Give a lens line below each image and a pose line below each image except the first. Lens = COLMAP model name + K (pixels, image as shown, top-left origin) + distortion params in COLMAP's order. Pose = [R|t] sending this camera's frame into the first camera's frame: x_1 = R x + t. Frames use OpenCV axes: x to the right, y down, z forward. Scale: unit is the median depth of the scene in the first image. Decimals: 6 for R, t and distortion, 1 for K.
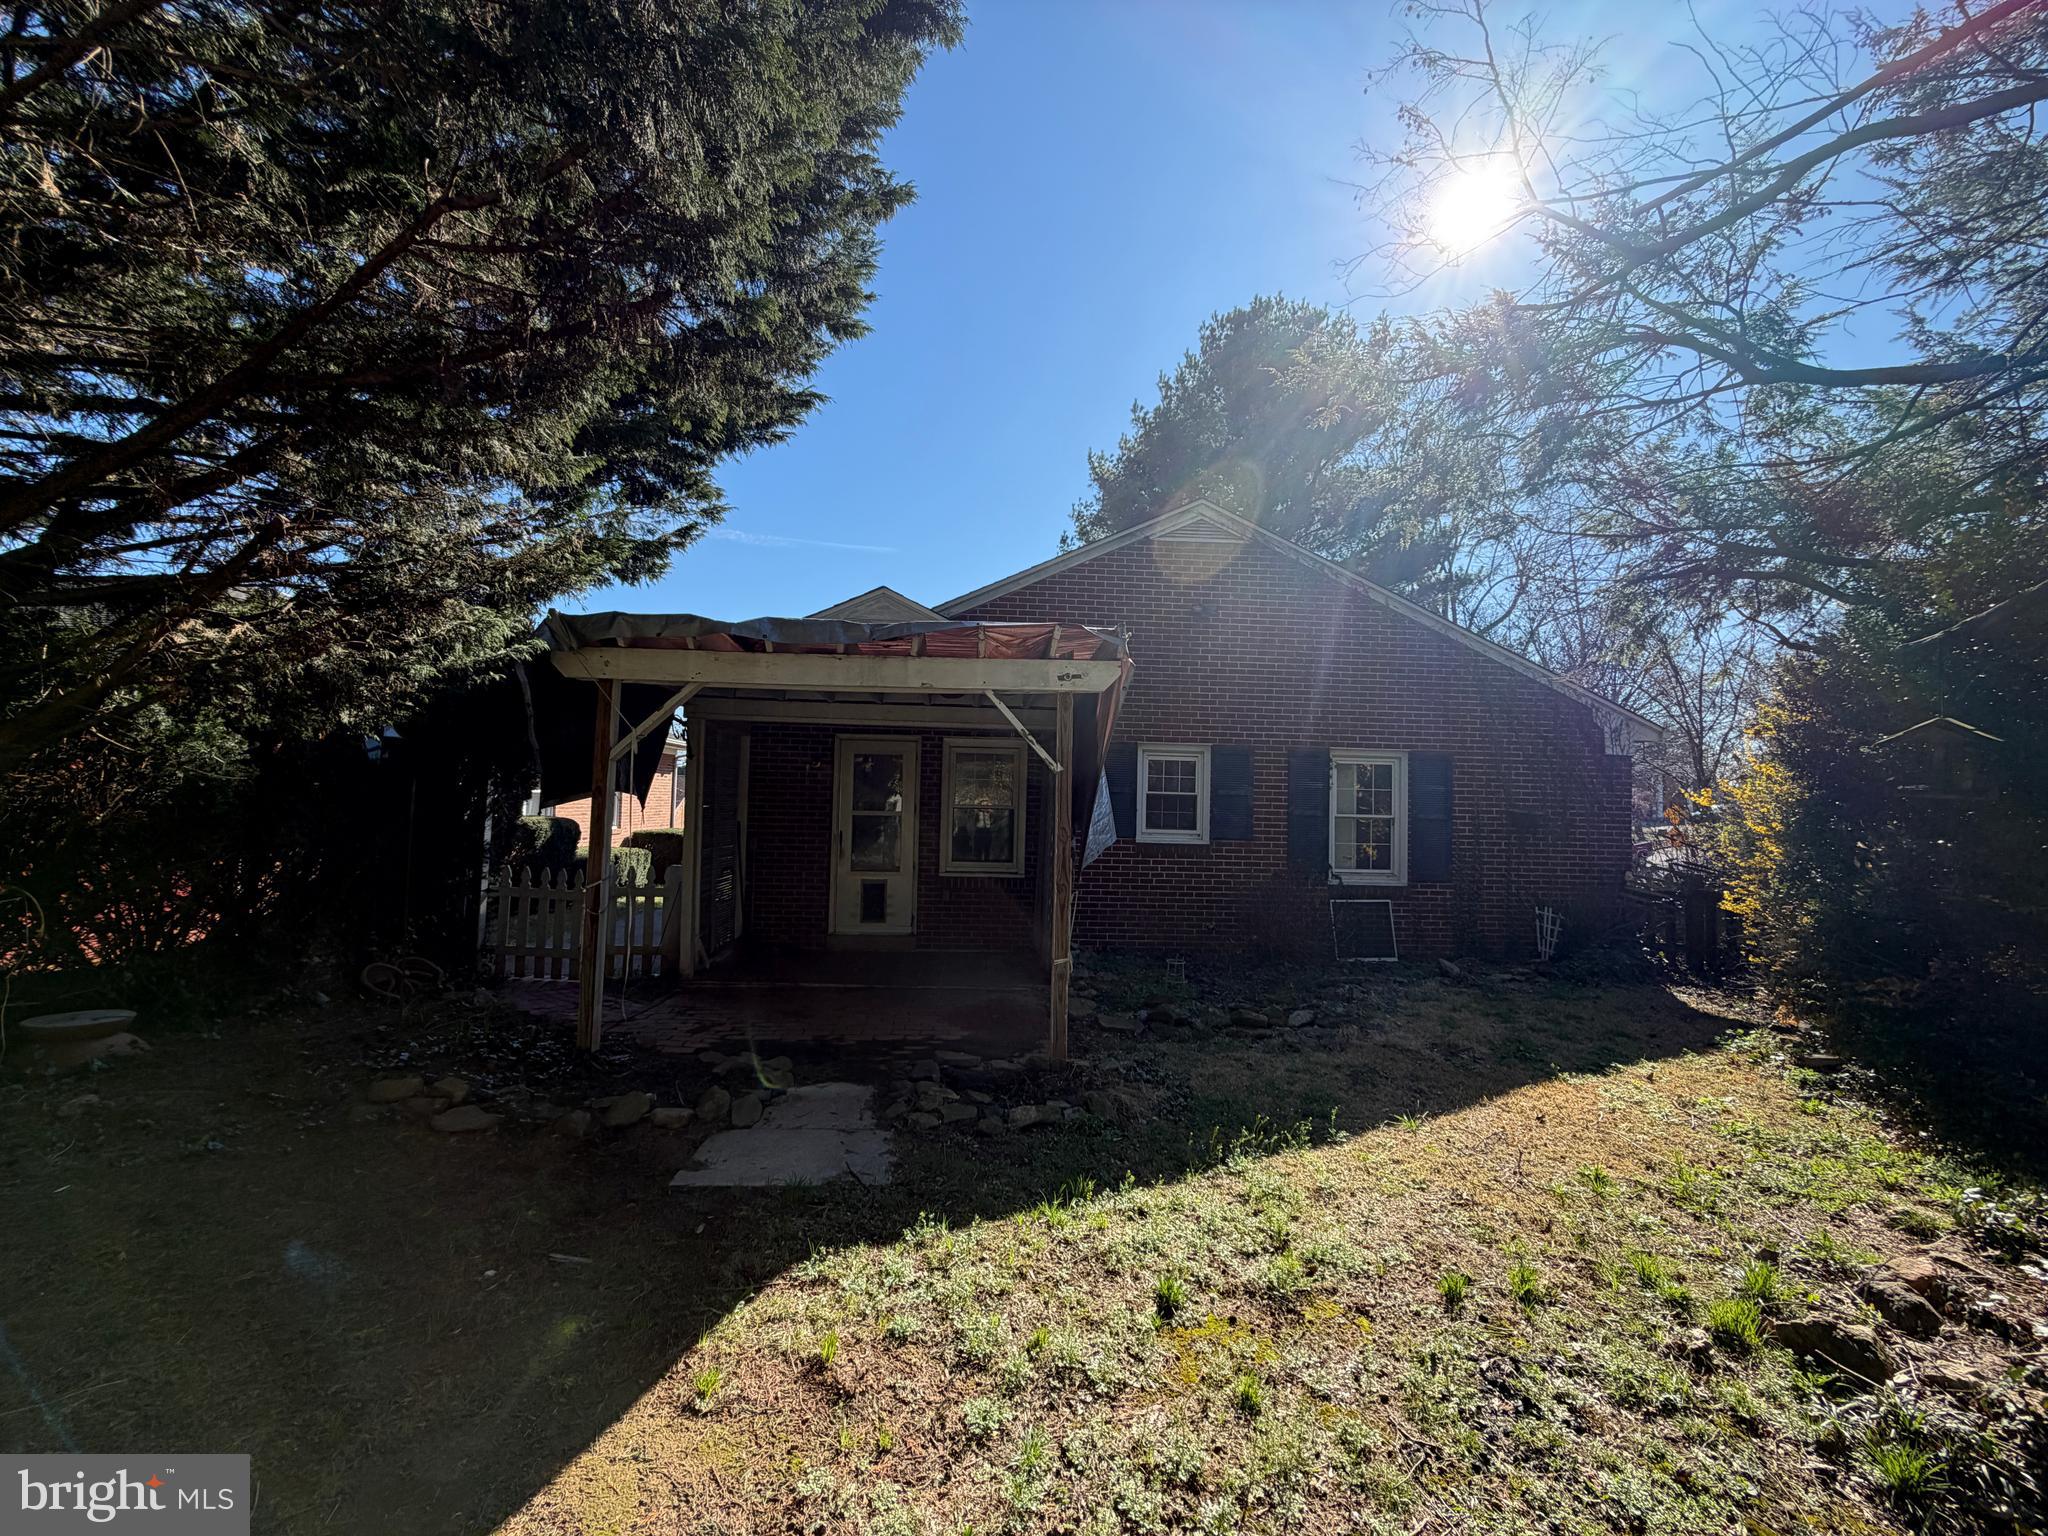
lens RADIAL K [[816.4, 0, 1021.6], [0, 816.4, 766.4], [0, 0, 1]] dist [0.000941, 0.000330]
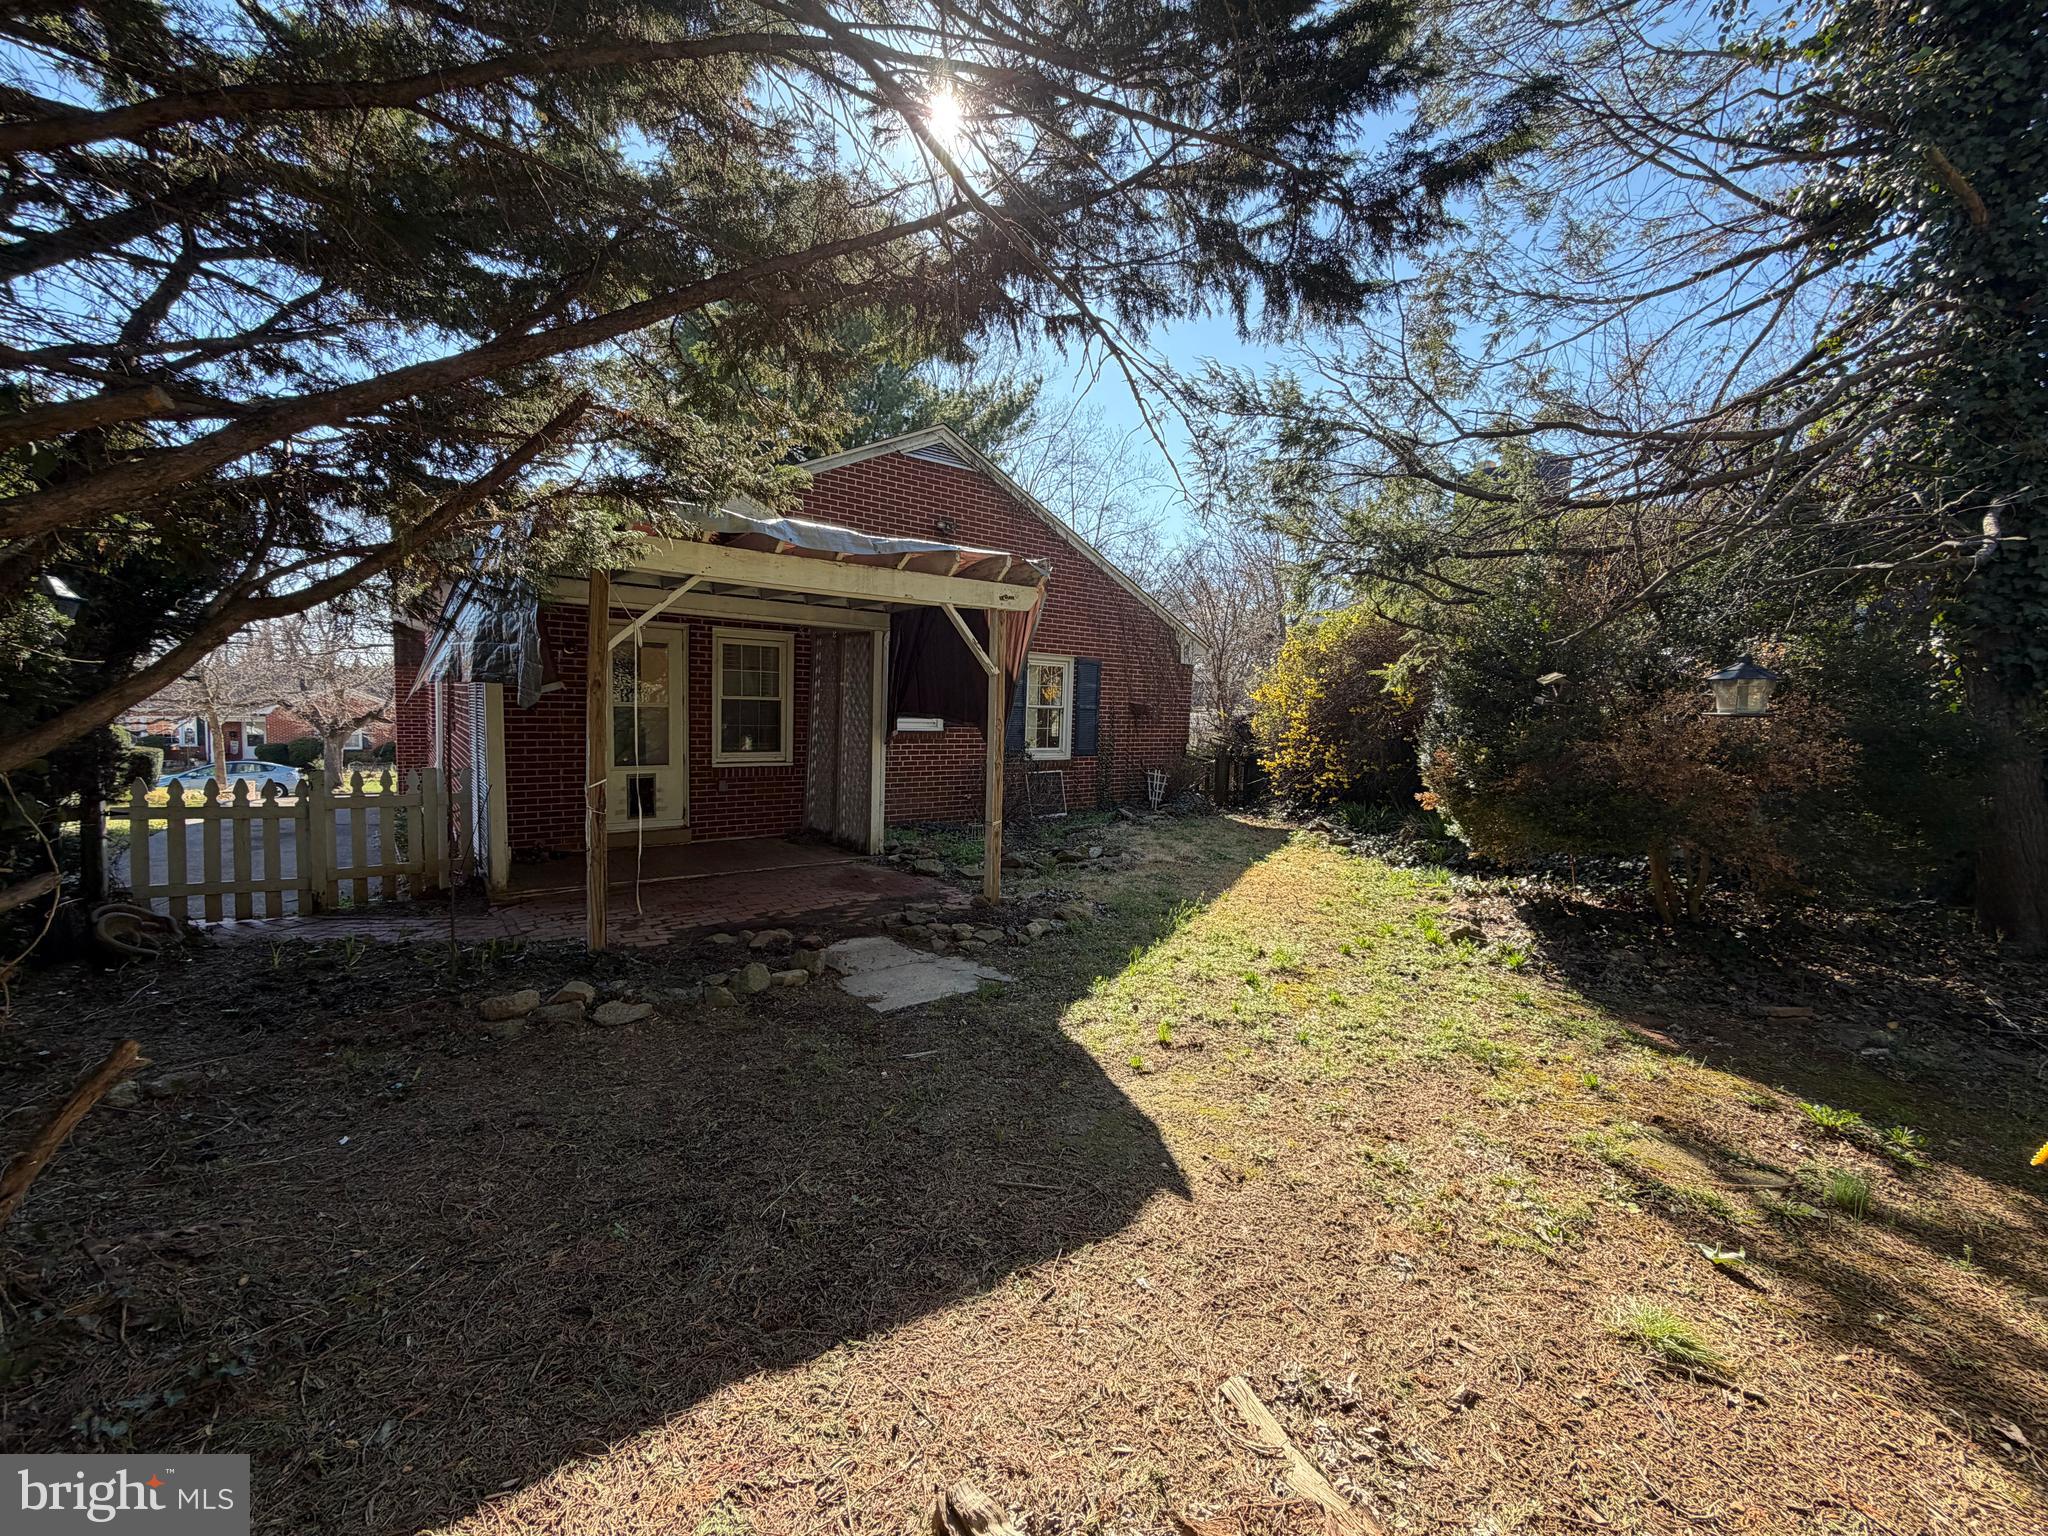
lens RADIAL K [[816.4, 0, 1021.6], [0, 816.4, 766.4], [0, 0, 1]] dist [0.000941, 0.000330]
pose [[0.820210, -0.044661, 0.570316, -0.660376], [-0.034040, 0.991371, 0.126589, -0.013221], [-0.571049, -0.123243, 0.811612, -0.055104]]
